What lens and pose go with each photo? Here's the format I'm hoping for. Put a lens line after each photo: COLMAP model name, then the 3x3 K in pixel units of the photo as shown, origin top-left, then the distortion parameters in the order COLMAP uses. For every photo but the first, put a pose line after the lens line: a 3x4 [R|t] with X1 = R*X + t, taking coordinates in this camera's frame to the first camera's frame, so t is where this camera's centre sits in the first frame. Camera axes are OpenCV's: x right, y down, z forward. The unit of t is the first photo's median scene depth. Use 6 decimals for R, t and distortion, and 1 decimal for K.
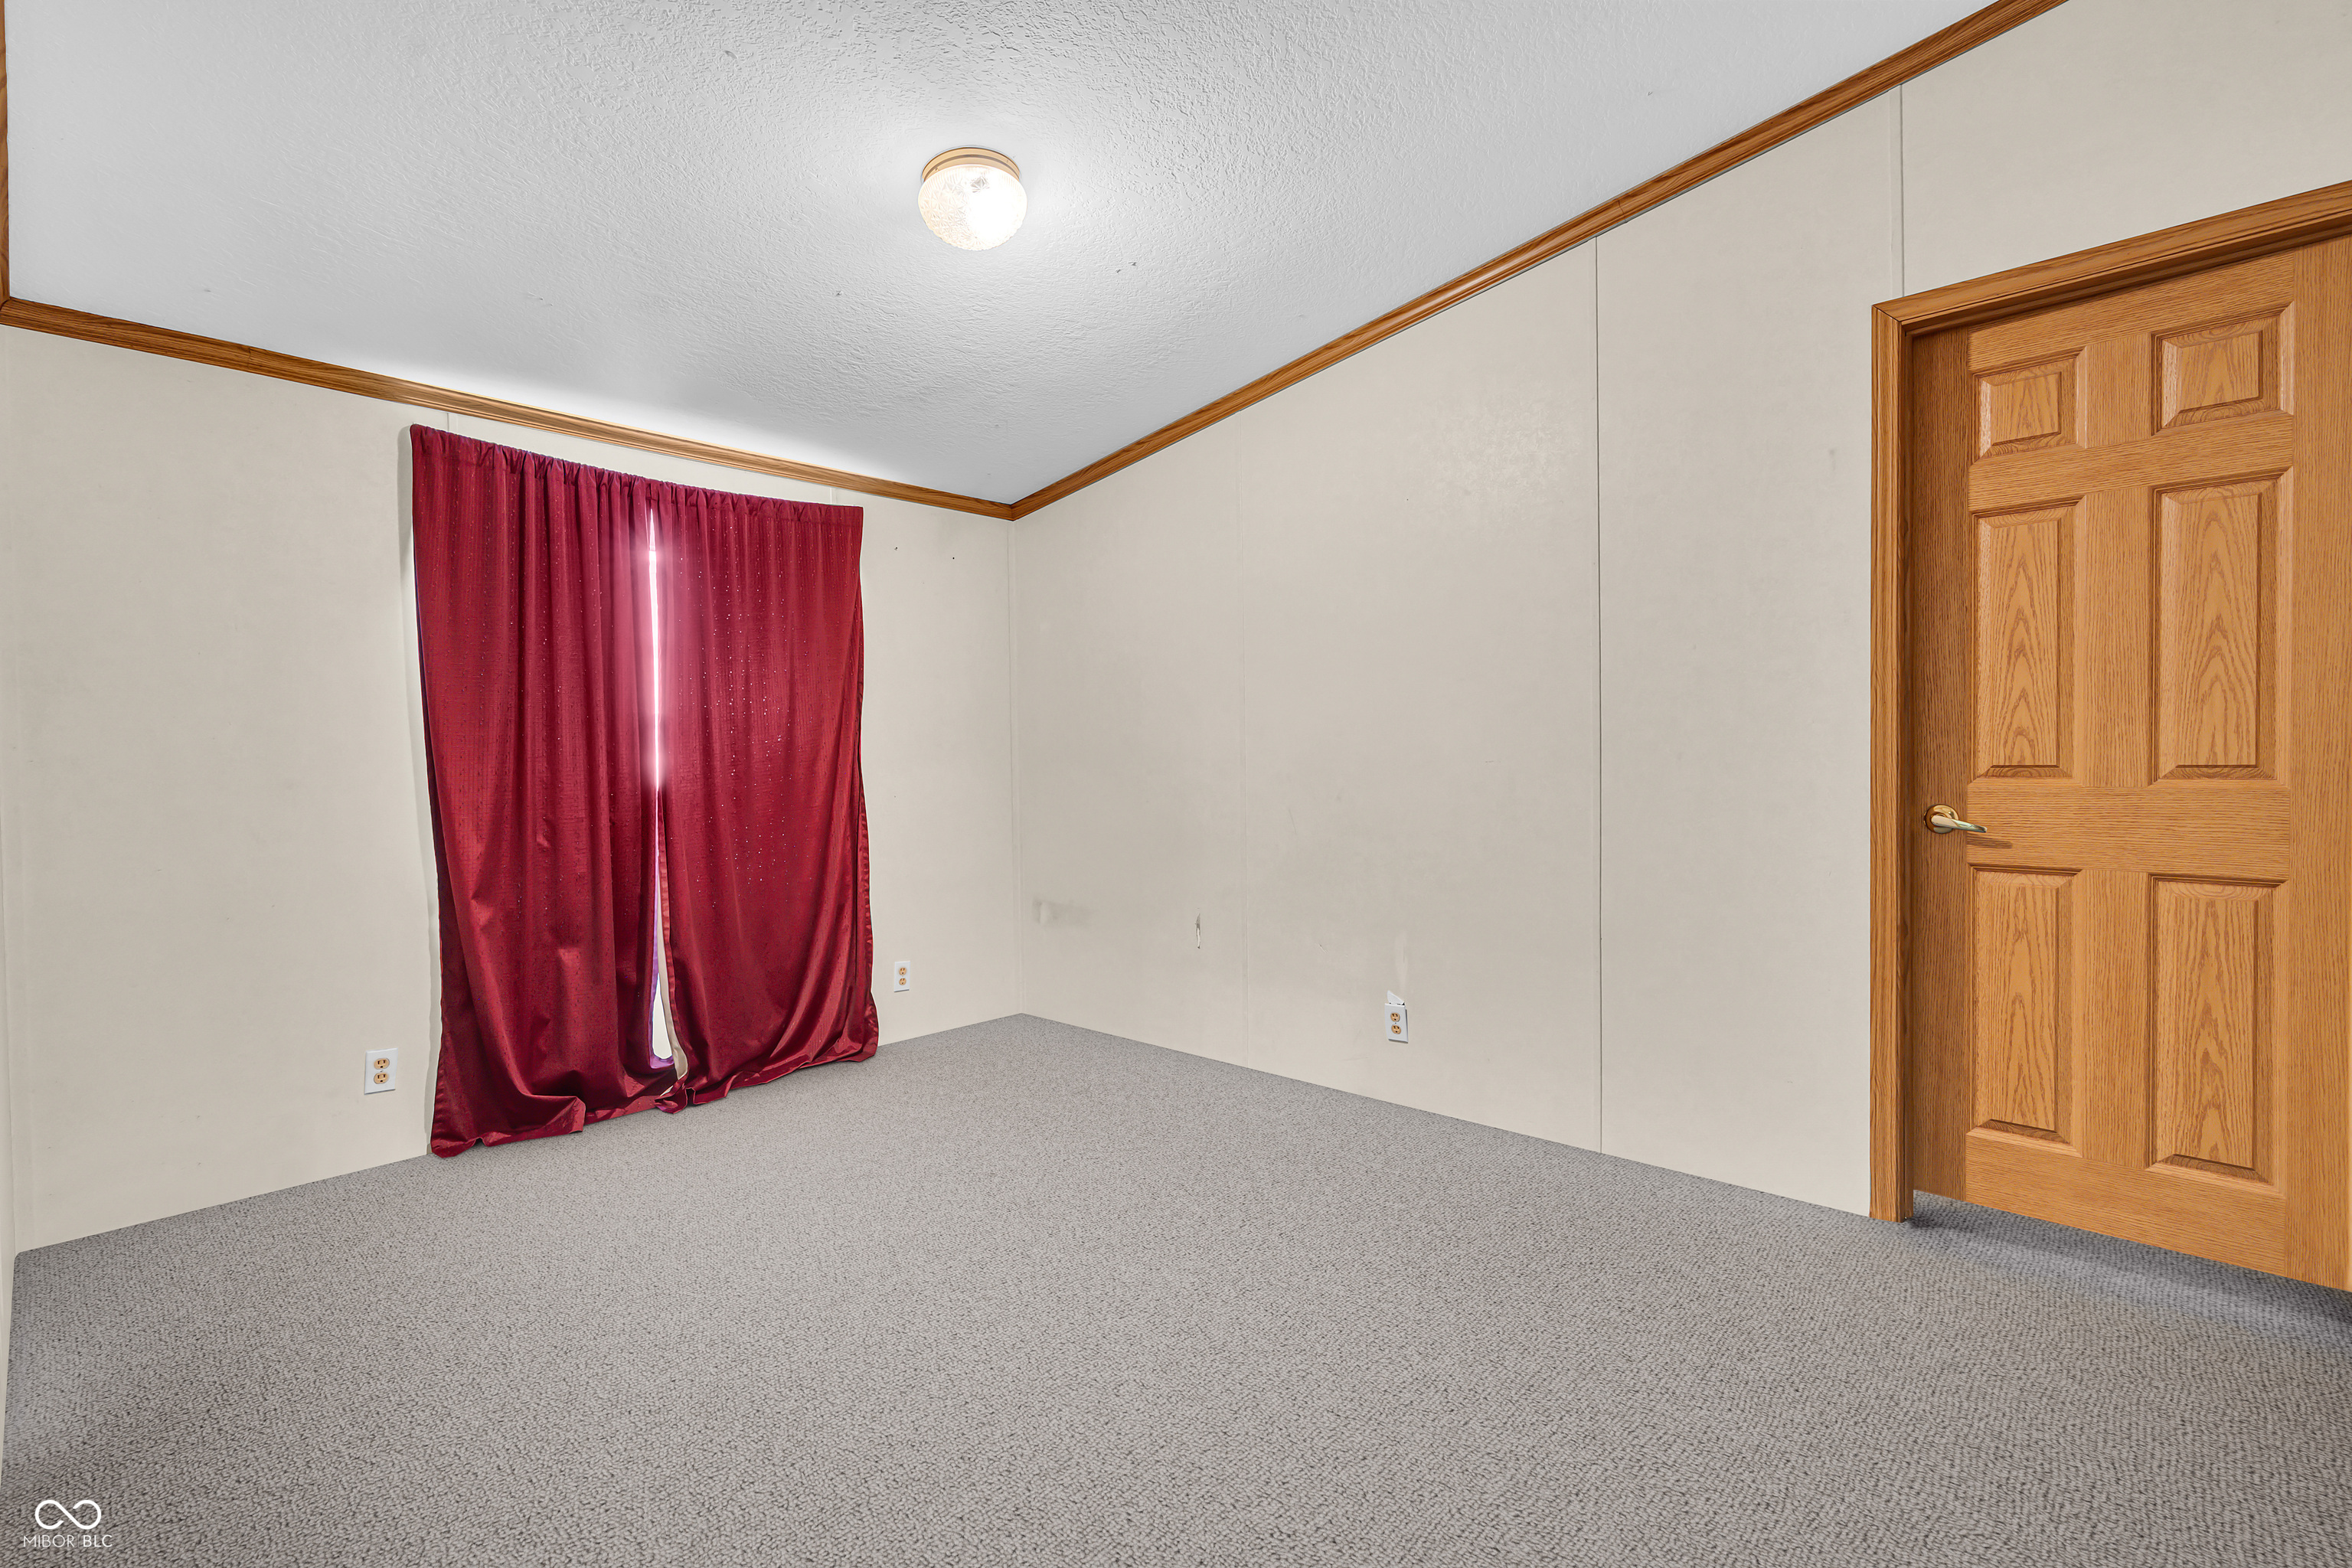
lens RADIAL K [[1033.7, 0, 1204.4], [0, 1033.7, 782.7], [0, 0, 1]] dist [-0.002115, 0.000182]
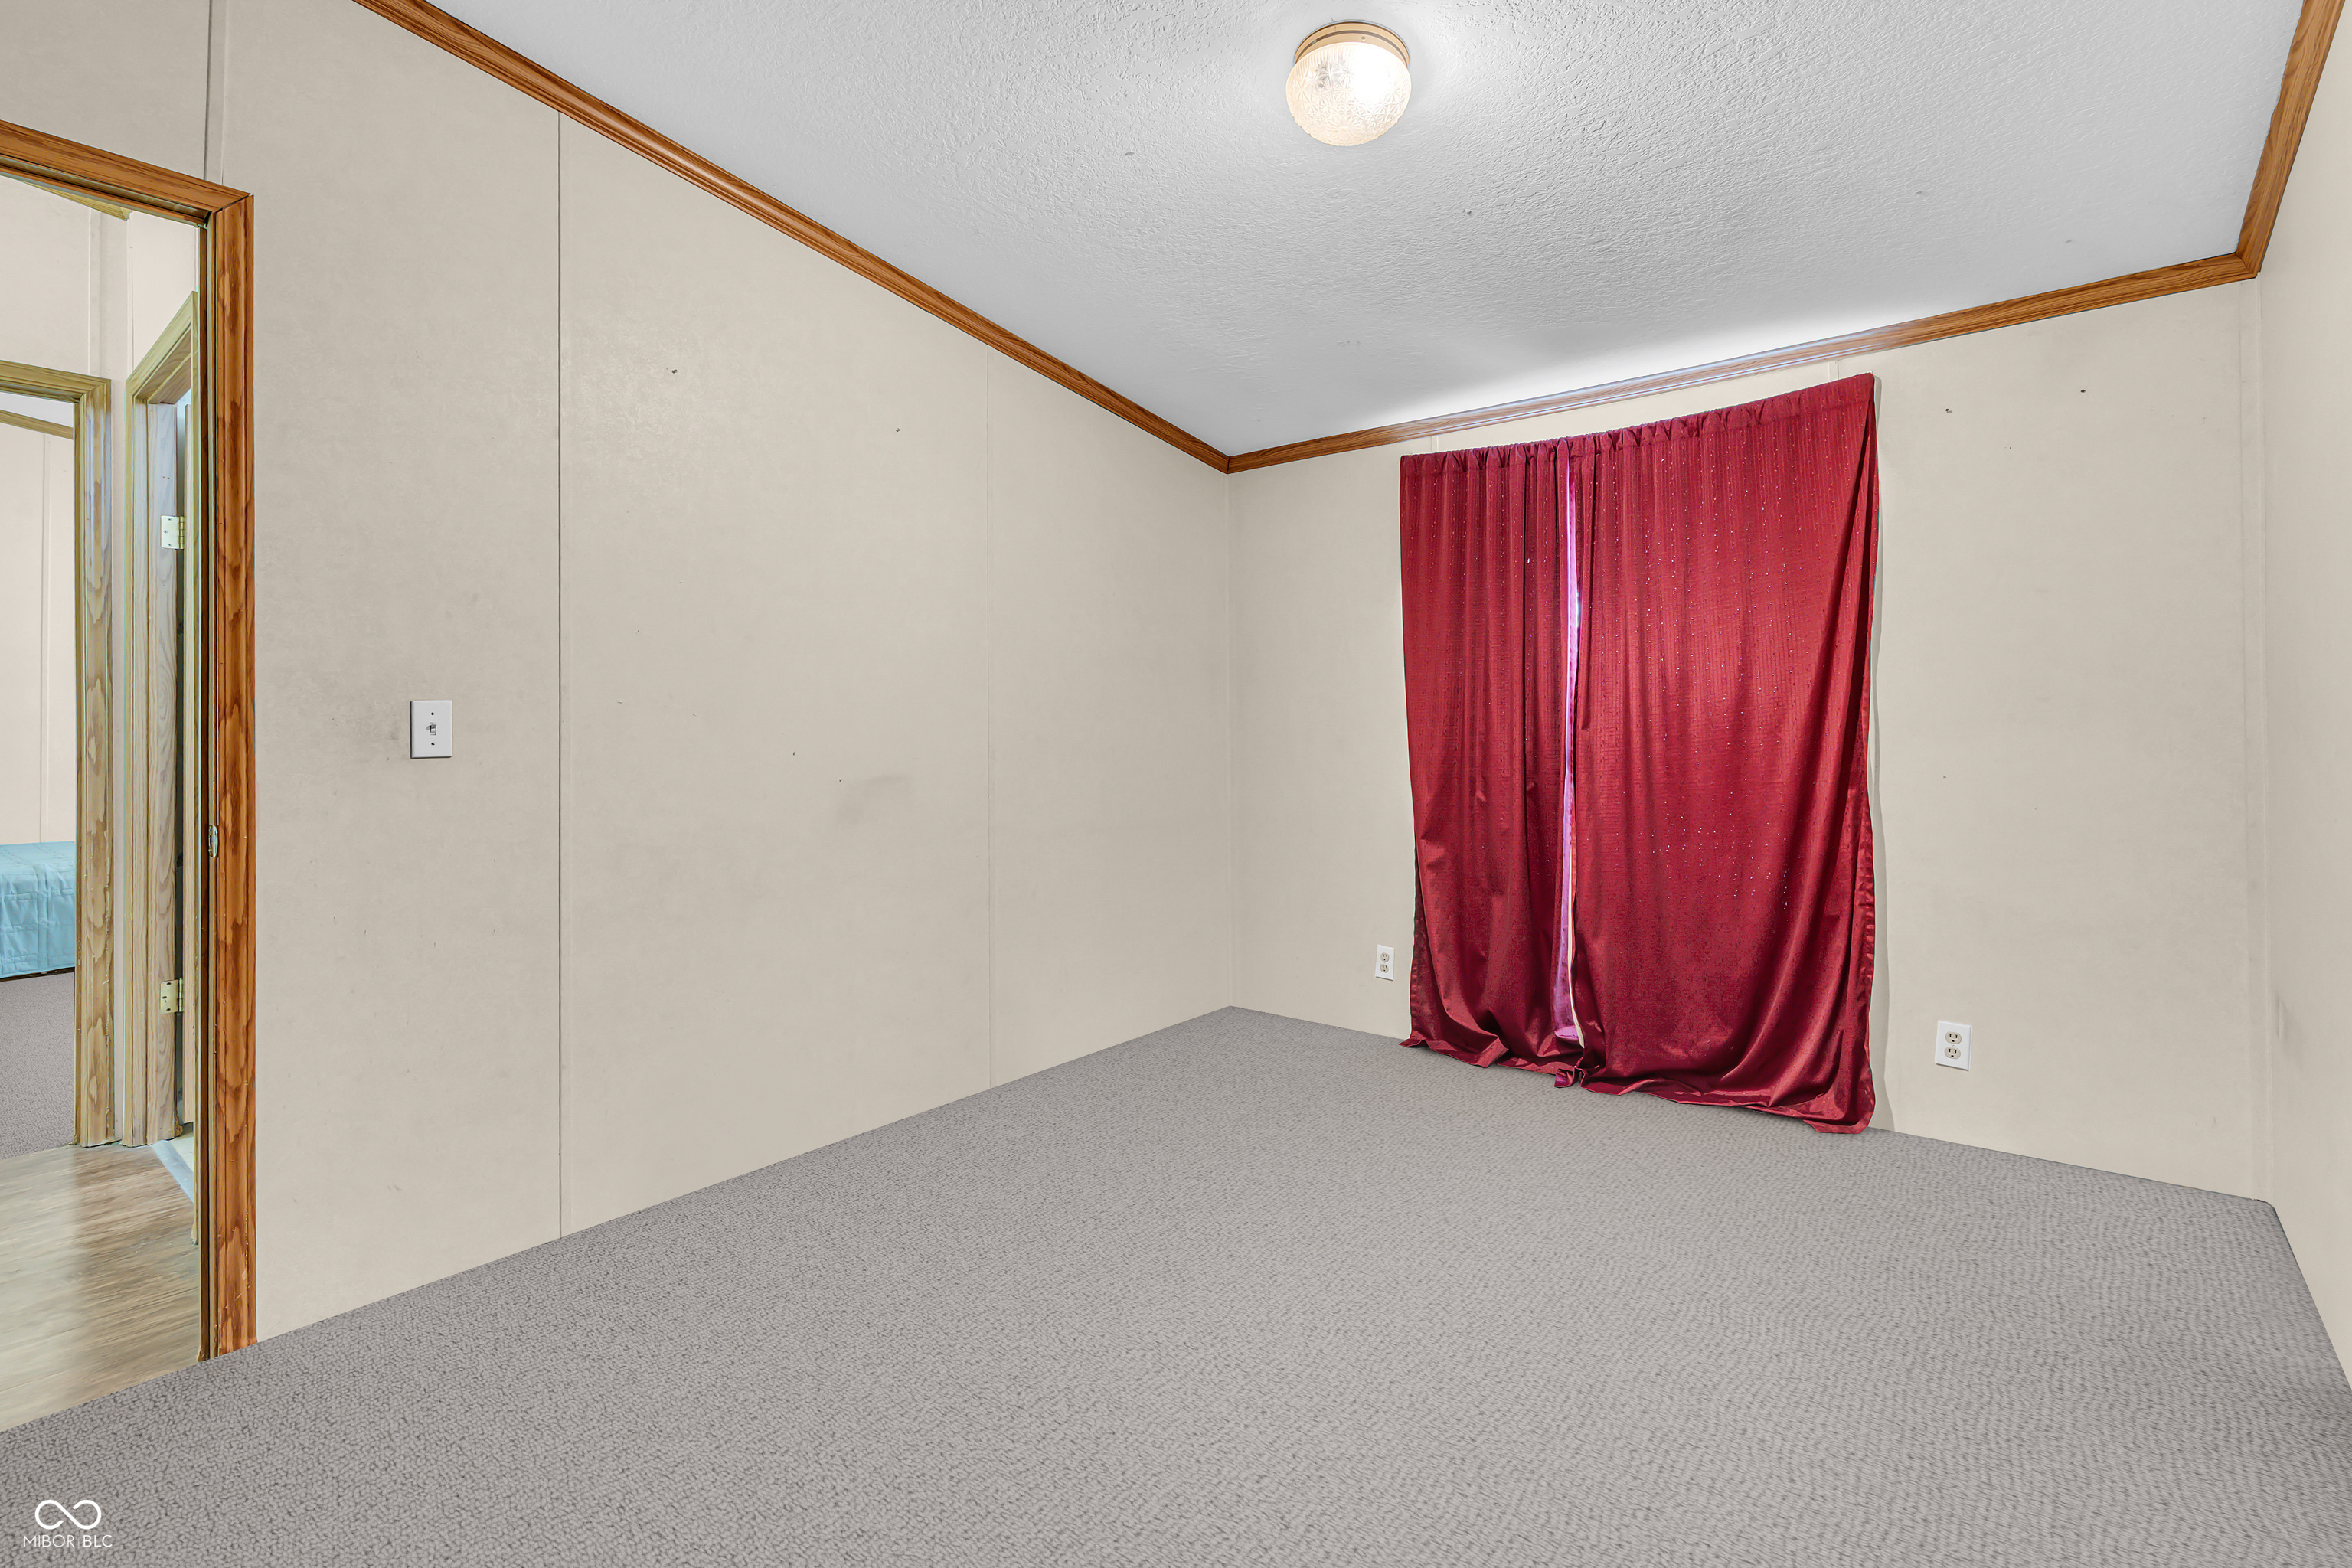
lens RADIAL K [[1153.8, 0, 1177.8], [0, 1153.8, 724.4], [0, 0, 1]] dist [0.000136, 0.000391]
pose [[0.043337, 0.006691, -0.999038, 0.544535], [-0.018358, 0.999814, 0.005900, -0.020227], [0.998892, 0.018085, 0.043452, 0.579745]]
